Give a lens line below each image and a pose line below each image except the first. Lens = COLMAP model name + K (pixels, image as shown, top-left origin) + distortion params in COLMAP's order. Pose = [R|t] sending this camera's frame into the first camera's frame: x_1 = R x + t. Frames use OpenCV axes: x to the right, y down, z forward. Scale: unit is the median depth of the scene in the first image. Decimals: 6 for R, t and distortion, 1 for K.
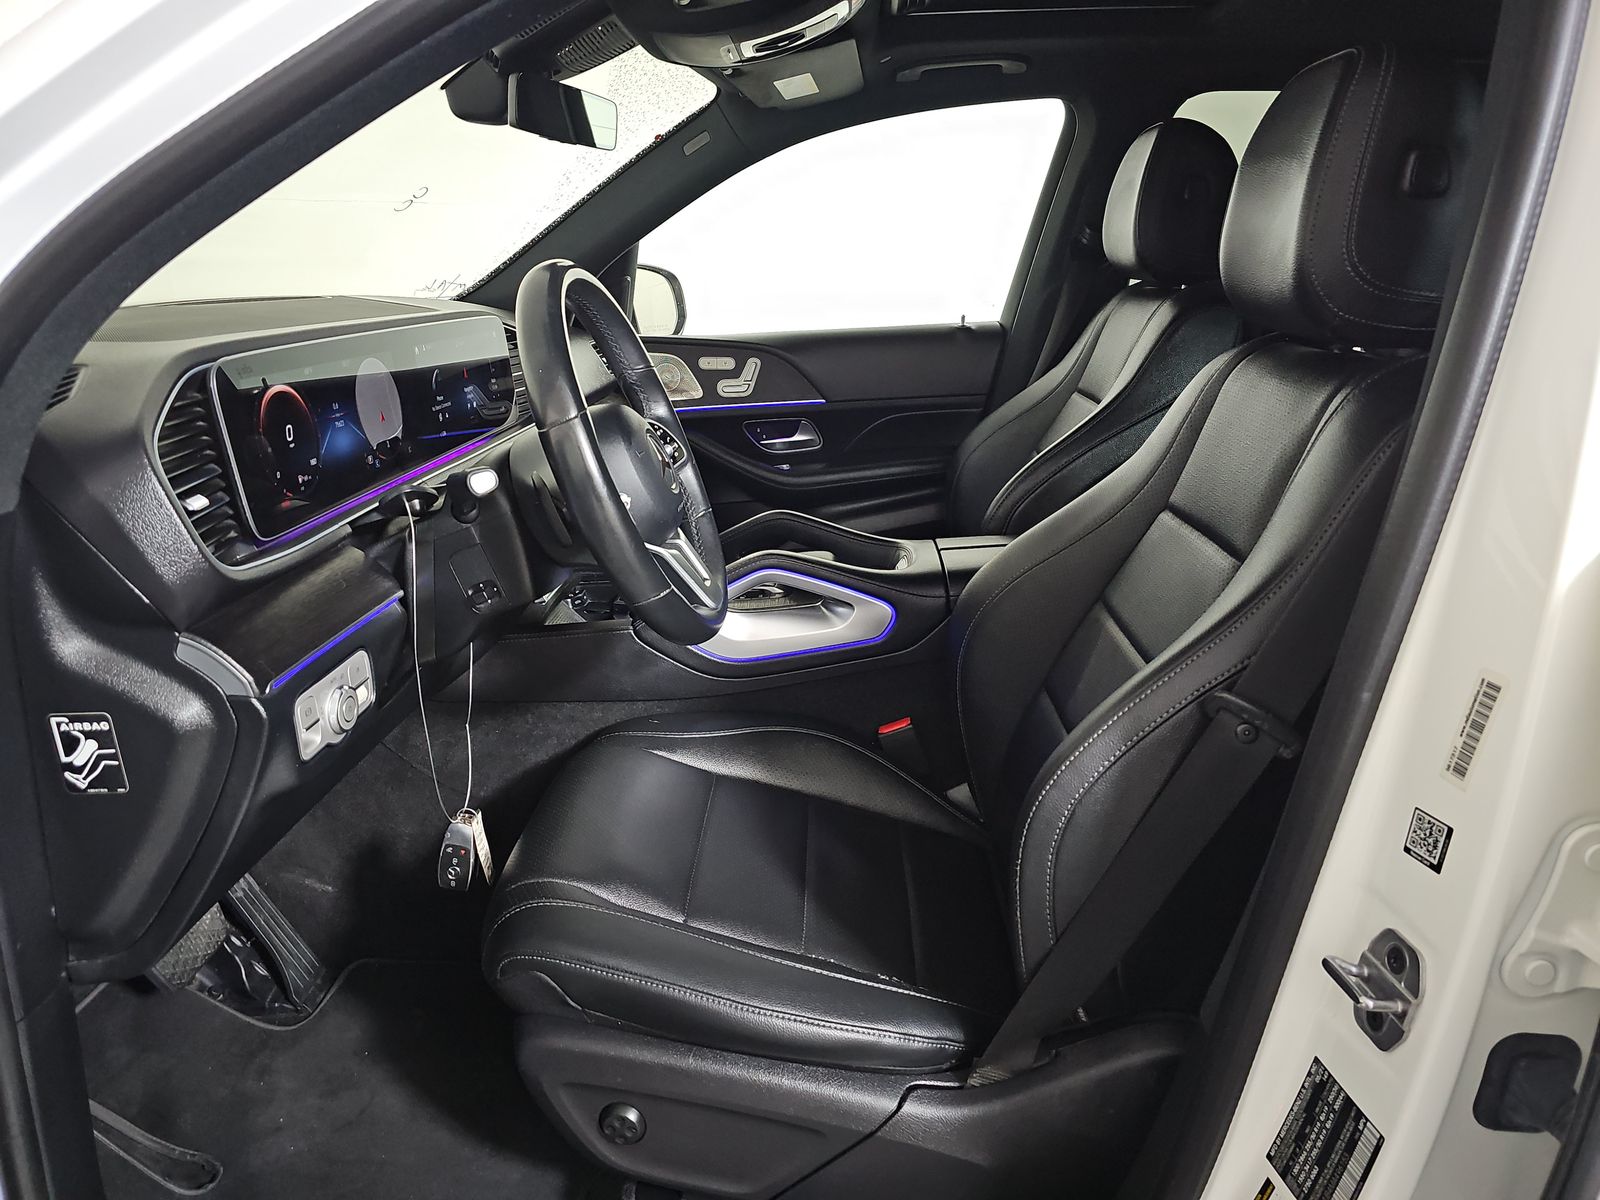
lens RADIAL K [[1082.2, 0, 800.0], [0, 1082.2, 600.0], [0, 0, 1]] dist [0.061271, -0.080537]
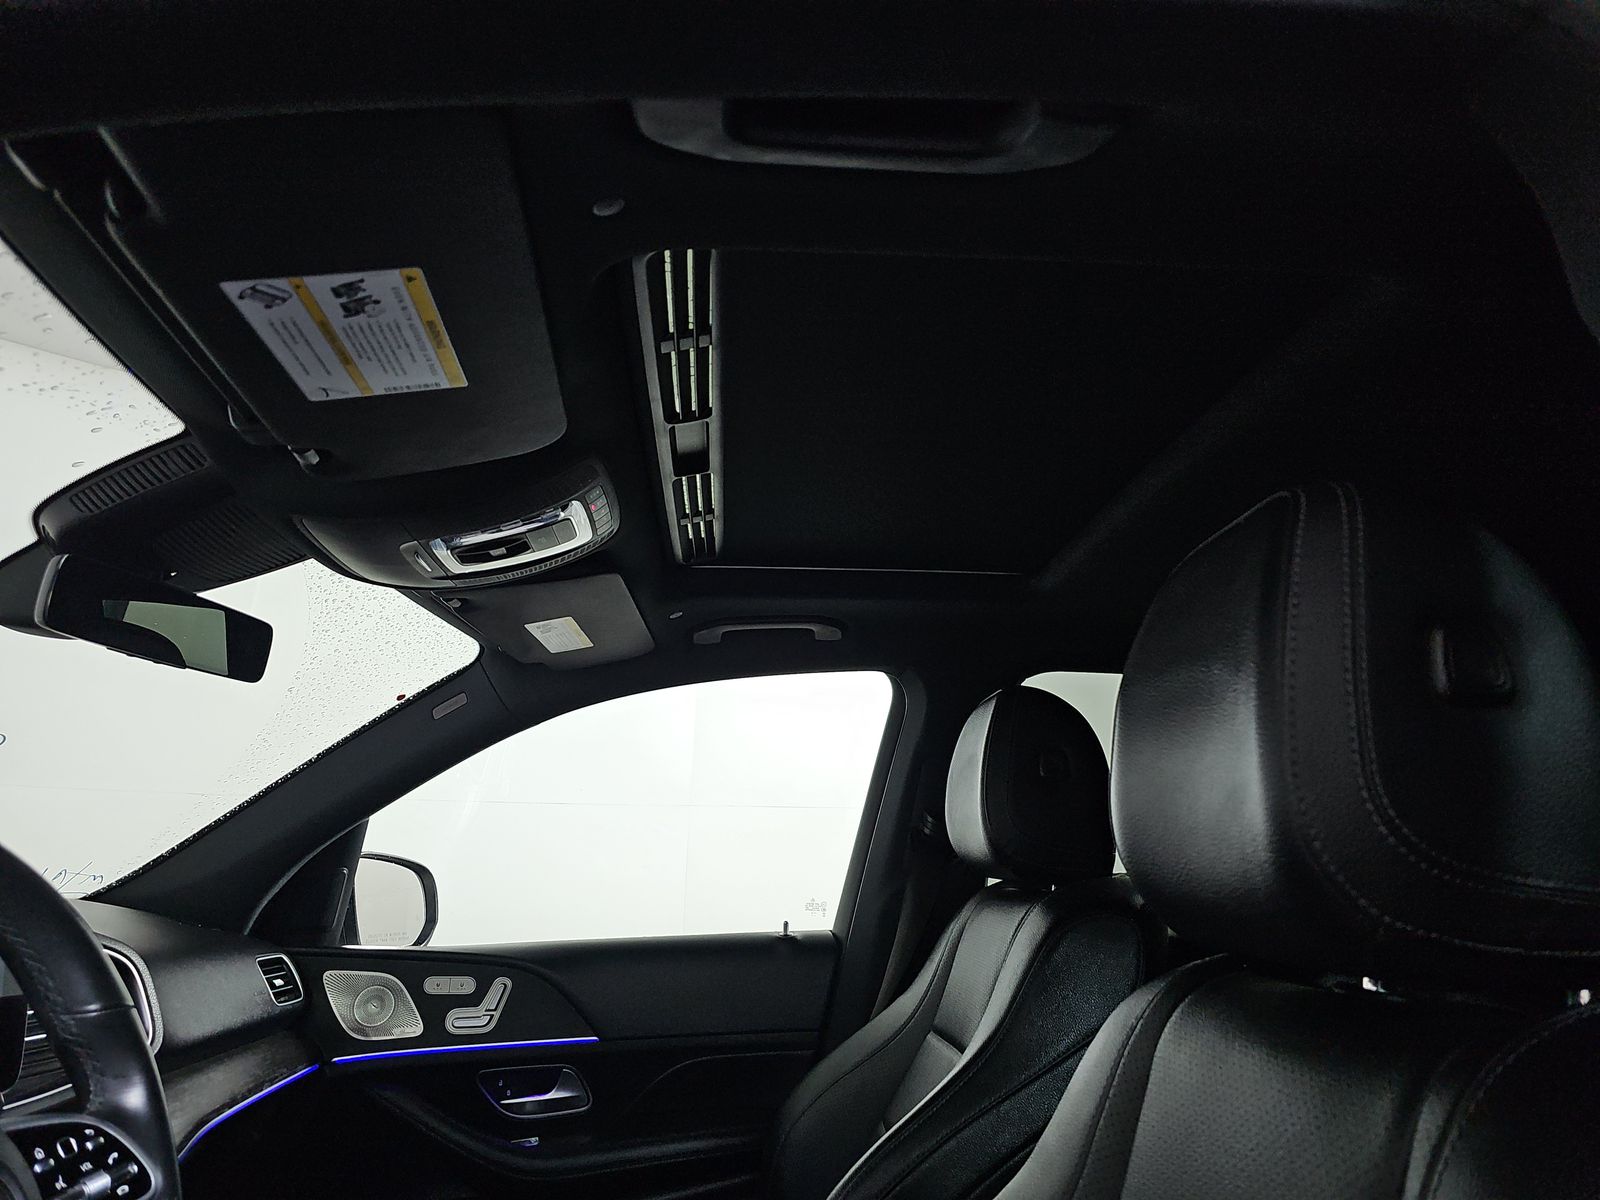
lens RADIAL K [[1082.2, 0, 800.0], [0, 1082.2, 600.0], [0, 0, 1]] dist [0.061271, -0.080537]
pose [[0.994005, 0.040848, 0.101419, 0.072552], [0.017759, 0.854953, -0.518401, -0.055127], [-0.107884, 0.517095, 0.849102, 0.219838]]
